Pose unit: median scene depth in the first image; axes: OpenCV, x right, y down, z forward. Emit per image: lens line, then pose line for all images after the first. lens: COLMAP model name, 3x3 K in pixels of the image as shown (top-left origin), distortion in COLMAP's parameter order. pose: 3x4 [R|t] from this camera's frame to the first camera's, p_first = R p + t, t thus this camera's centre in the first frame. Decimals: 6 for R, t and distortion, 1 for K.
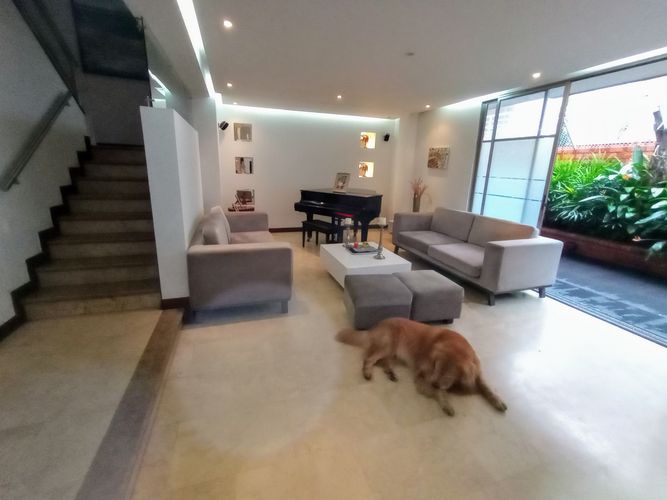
lens RADIAL K [[300.9, 0, 330.7], [0, 300.9, 246.8], [0, 0, 1]] dist [-0.004045, 0.000827]
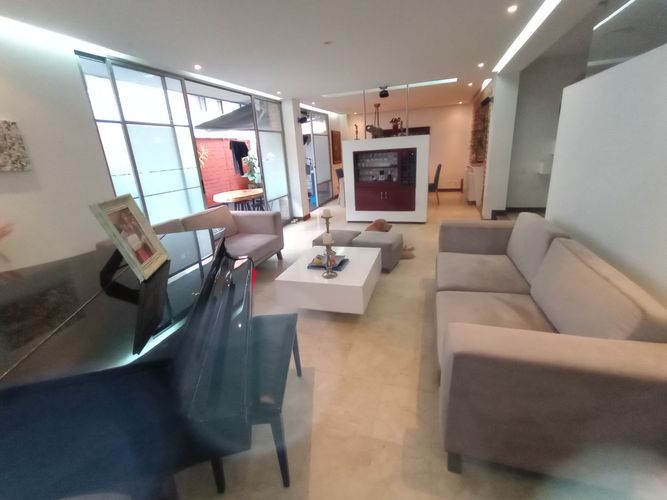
lens RADIAL K [[300.9, 0, 333.6], [0, 300.9, 247.8], [0, 0, 1]] dist [-0.004045, 0.000827]
pose [[-0.812999, -0.162572, 0.559109, -0.335234], [0.185501, 0.837880, 0.513367, -0.417382], [-0.551926, 0.521082, -0.651038, 1.487592]]
